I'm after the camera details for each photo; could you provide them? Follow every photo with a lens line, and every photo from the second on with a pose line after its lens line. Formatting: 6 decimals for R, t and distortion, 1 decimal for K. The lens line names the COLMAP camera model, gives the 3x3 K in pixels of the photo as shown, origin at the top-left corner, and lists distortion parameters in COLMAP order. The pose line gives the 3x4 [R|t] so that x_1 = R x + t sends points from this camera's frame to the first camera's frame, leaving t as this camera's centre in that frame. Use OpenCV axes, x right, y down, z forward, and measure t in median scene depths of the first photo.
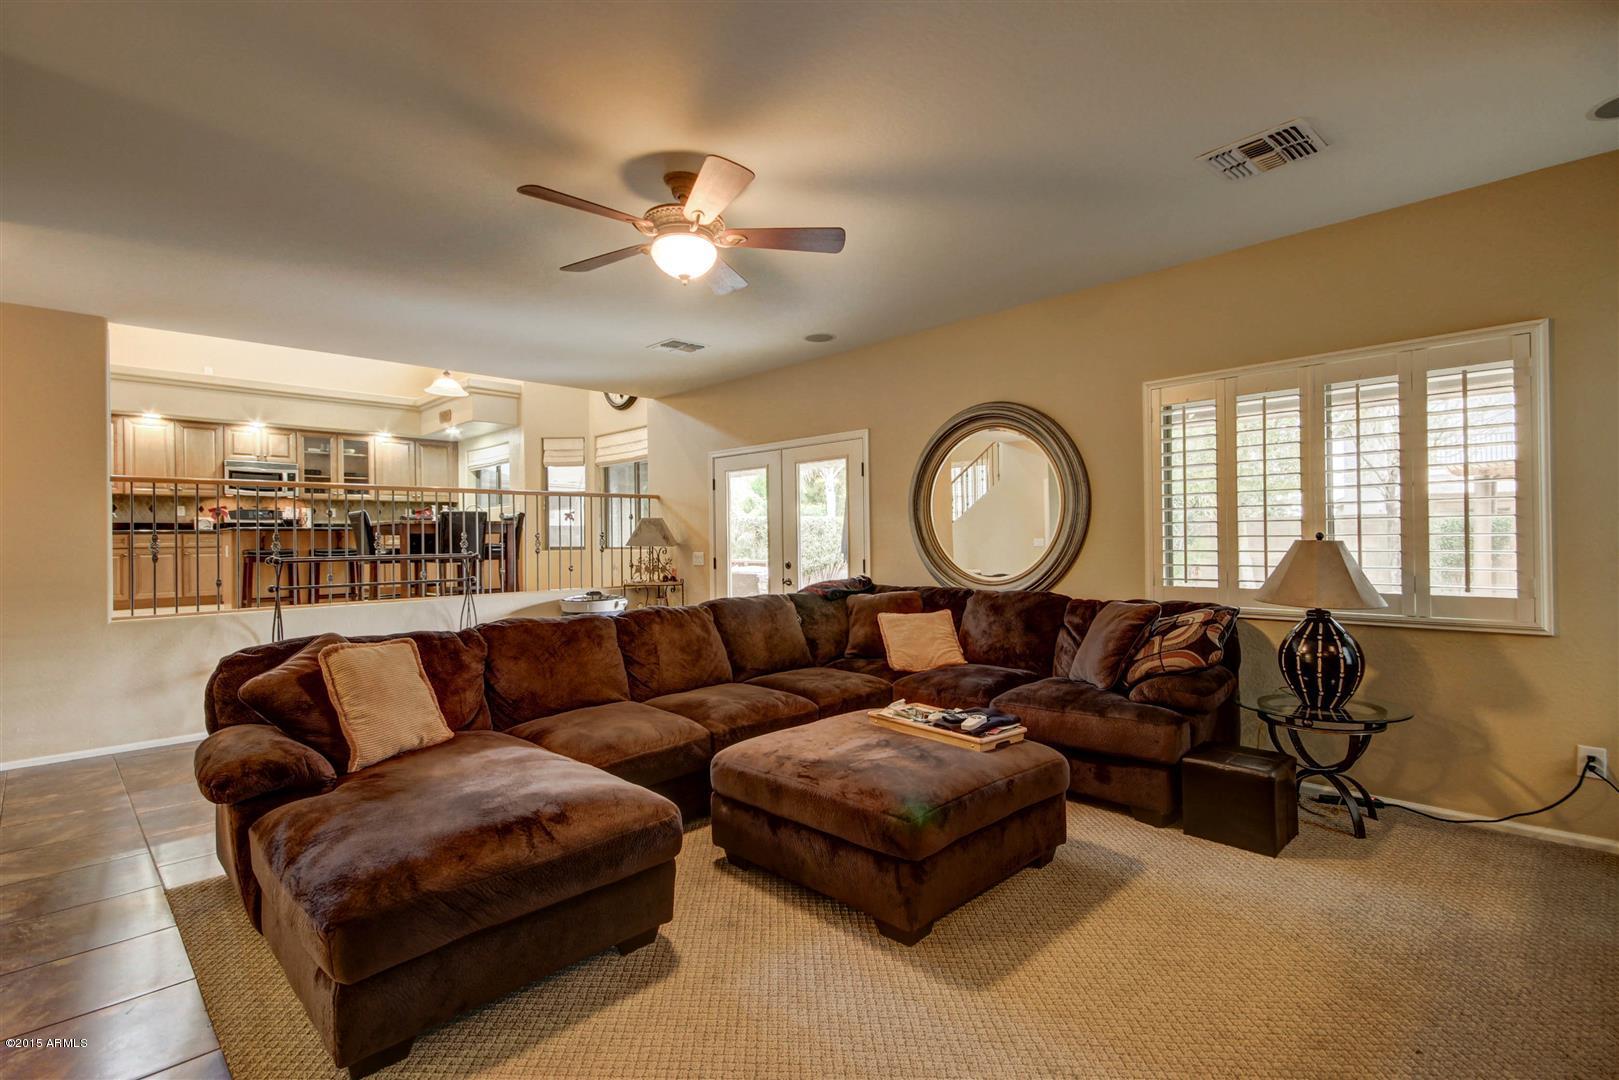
lens RADIAL K [[765.5, 0, 809.5], [0, 765.5, 544.9], [0, 0, 1]] dist [0.007917, 0.001054]
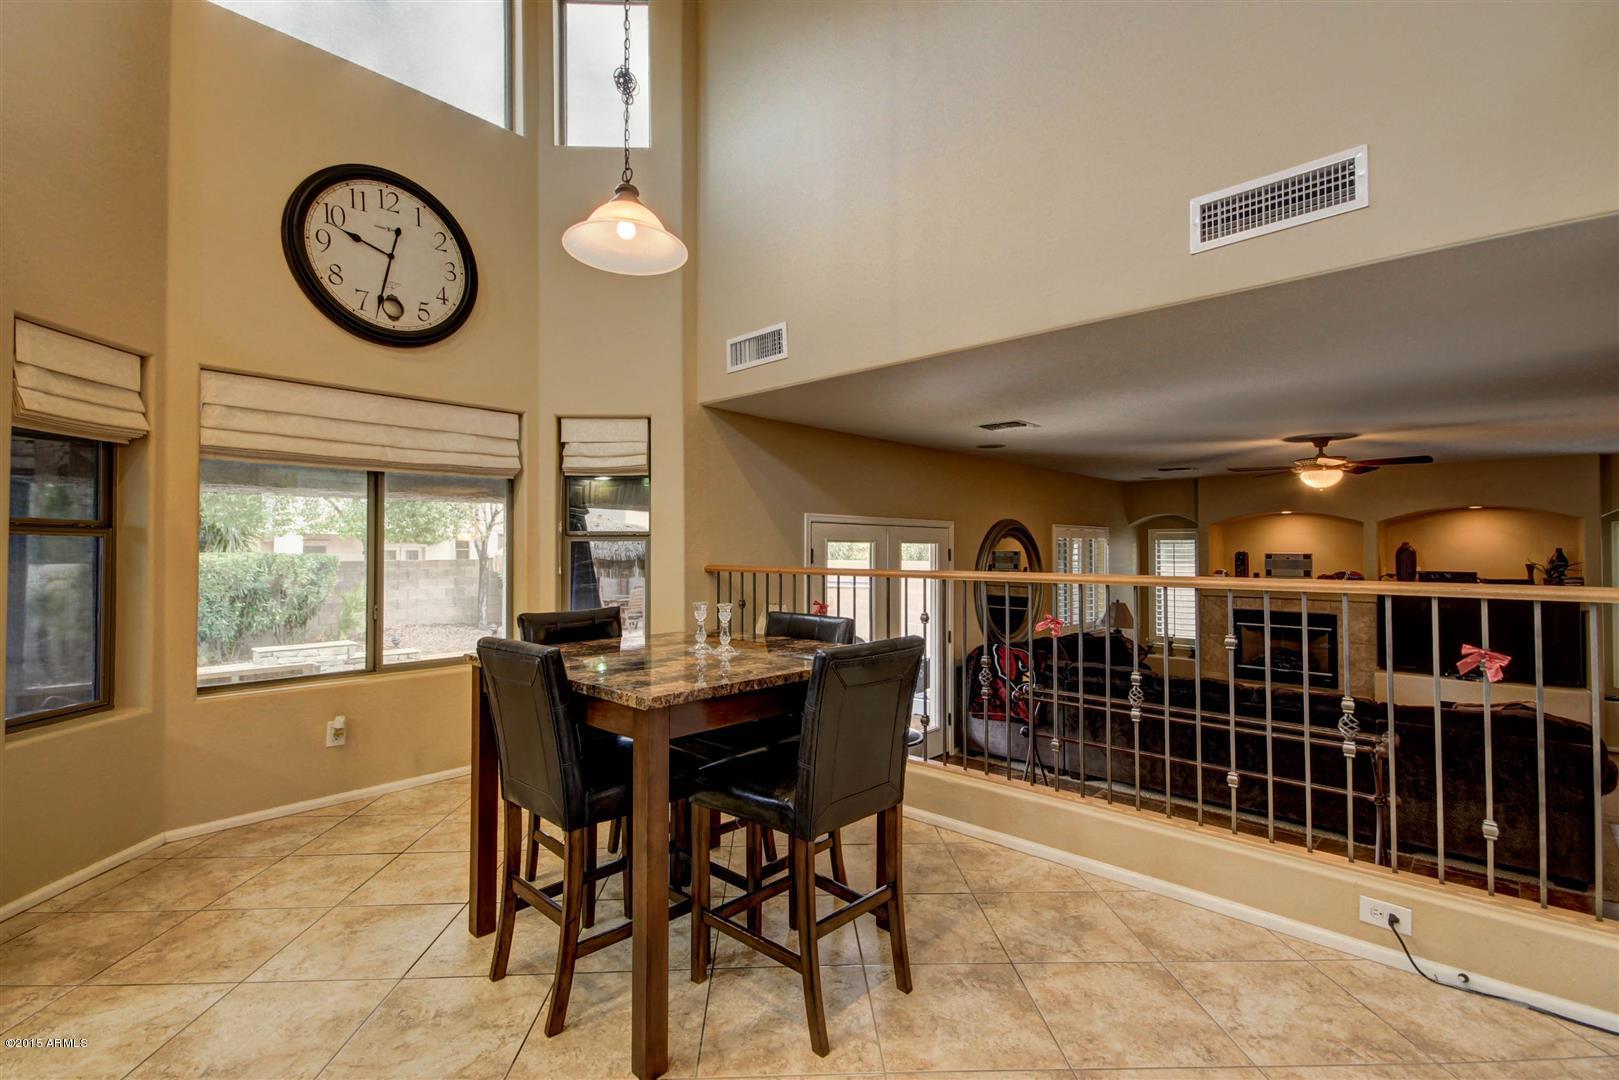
lens RADIAL K [[744.0, 0, 810.8], [0, 744.0, 533.6], [0, 0, 1]] dist [0.012179, -0.003156]
pose [[-0.042360, 0.036684, 0.998429, -0.649011], [0.005724, 0.999318, -0.036474, -0.054541], [-0.999086, 0.004170, -0.042541, 0.766607]]
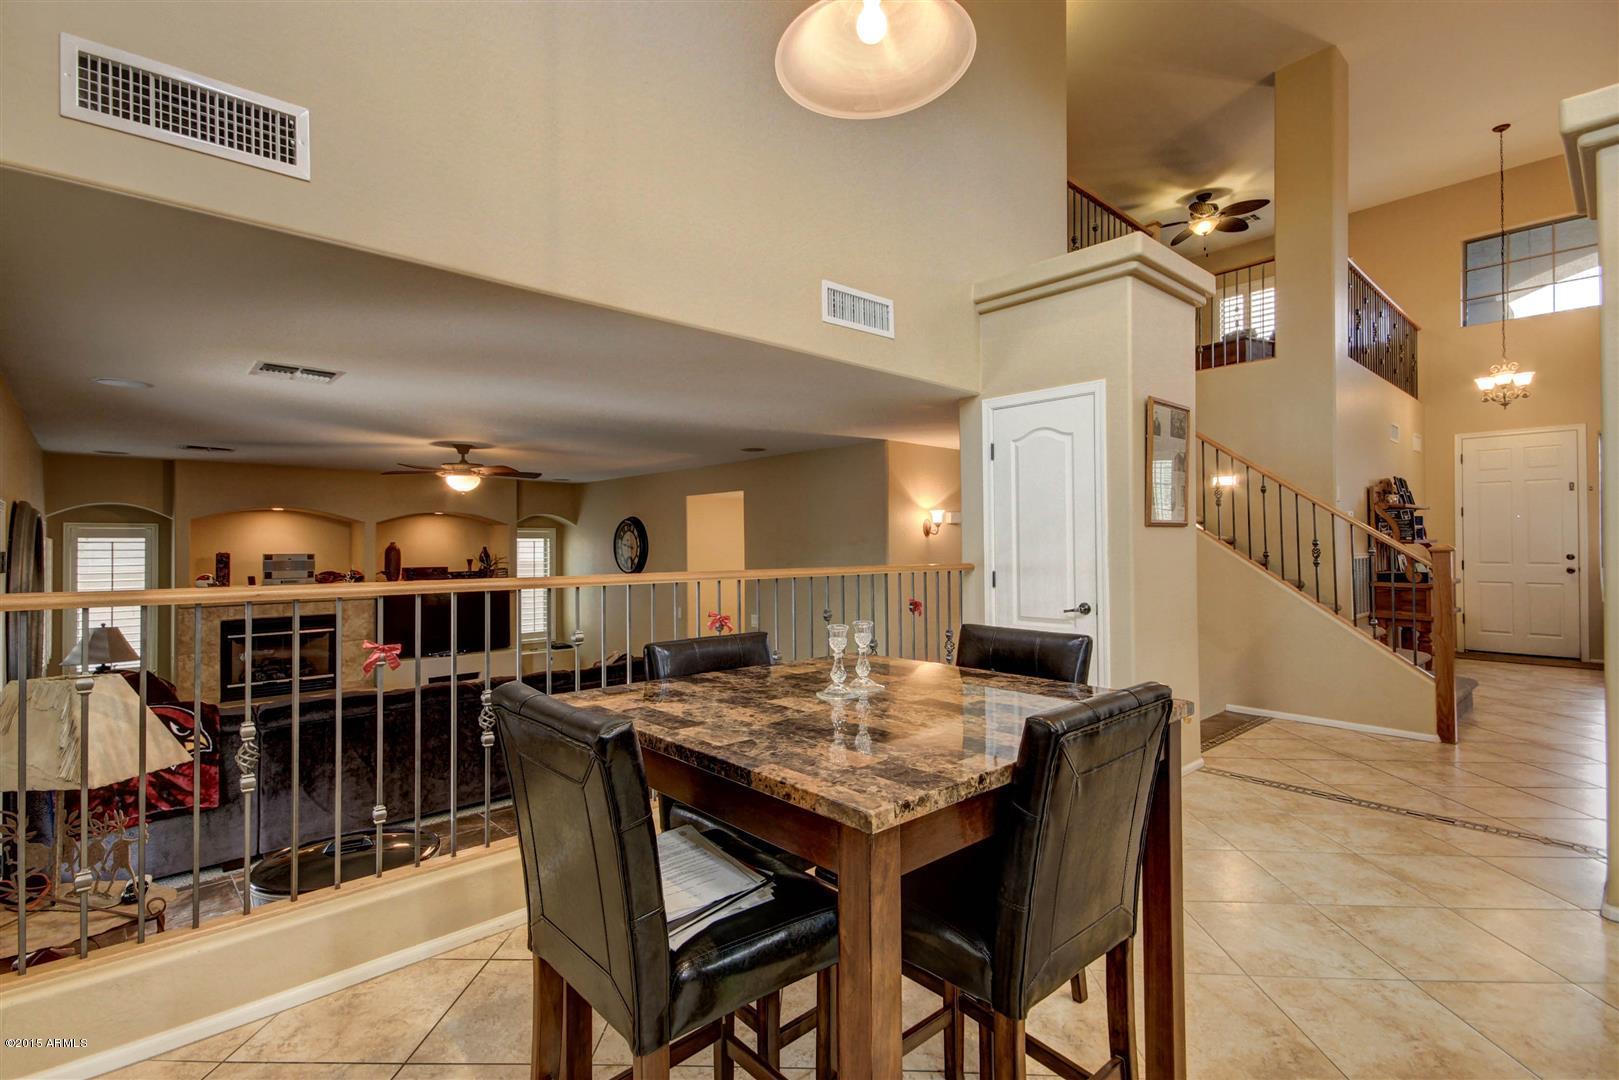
lens RADIAL K [[765.5, 0, 815.0], [0, 765.5, 534.4], [0, 0, 1]] dist [0.007917, 0.001054]
pose [[-0.998832, 0.021749, 0.043151, -0.397756], [0.021398, 0.999734, -0.008575, -0.061919], [-0.043326, -0.007642, -0.999032, 0.985539]]
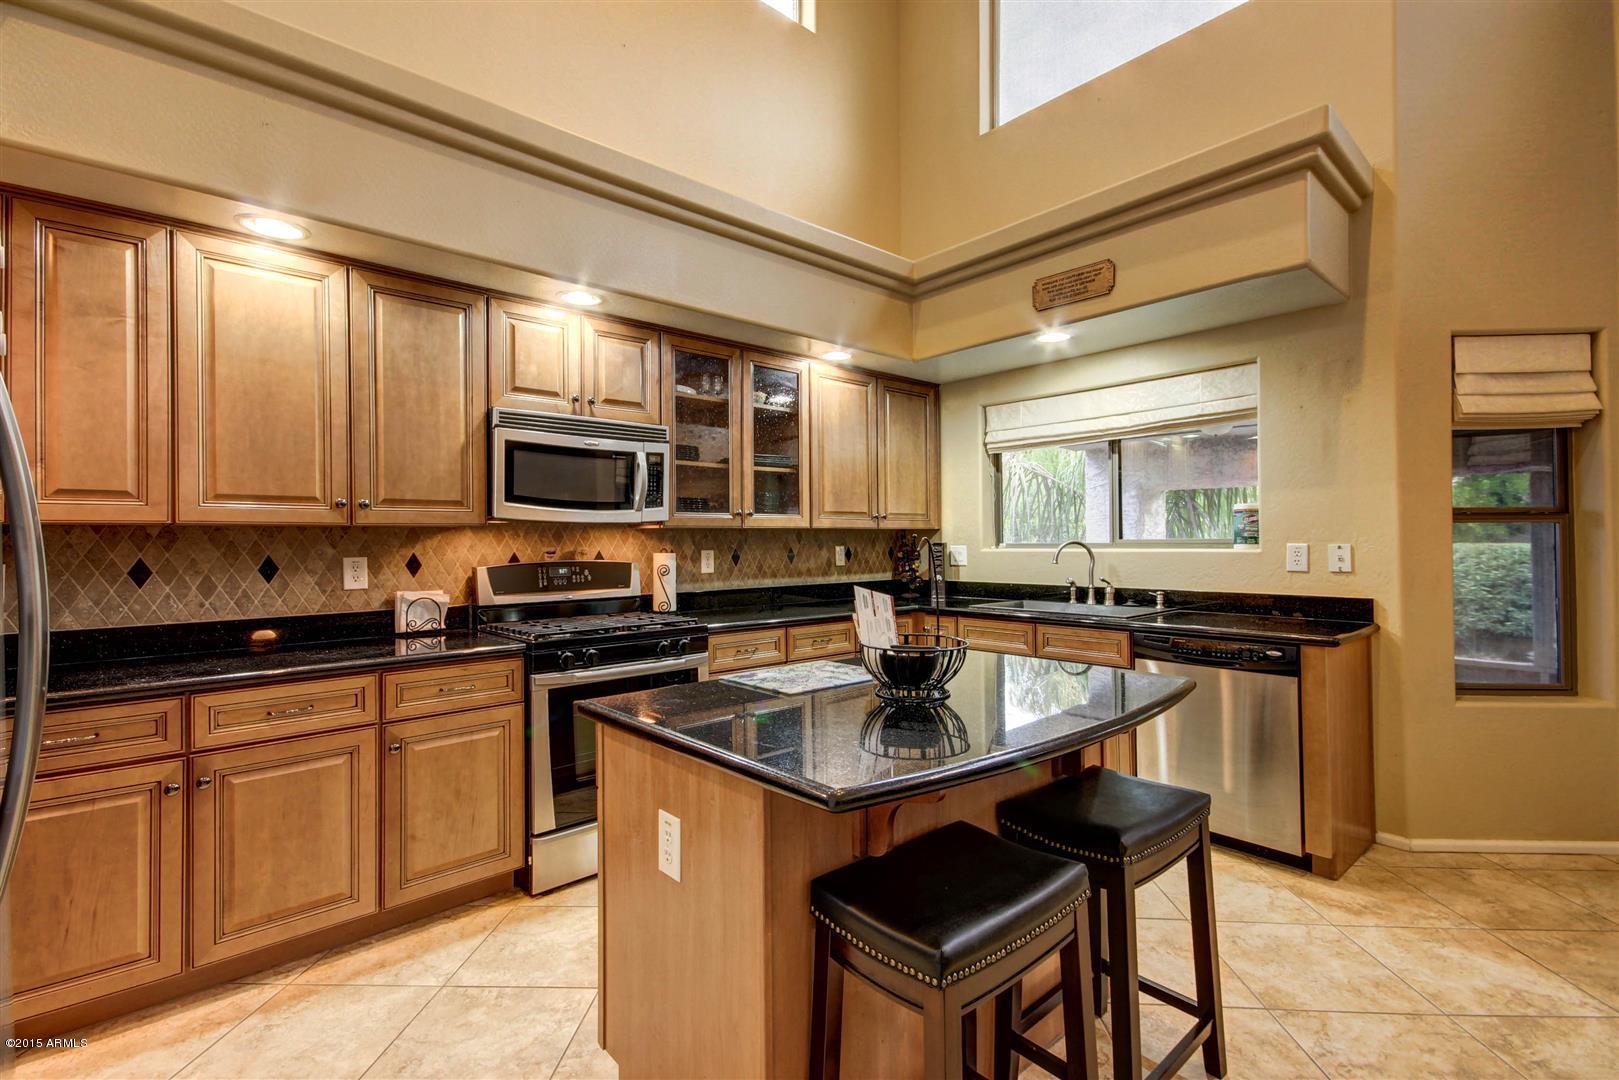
lens RADIAL K [[744.0, 0, 802.3], [0, 744.0, 538.5], [0, 0, 1]] dist [0.012179, -0.003156]
pose [[0.999214, 0.004345, -0.039411, -0.622909], [-0.004635, 0.999963, -0.007272, -0.056302], [0.039378, 0.007449, 0.999197, 0.706163]]
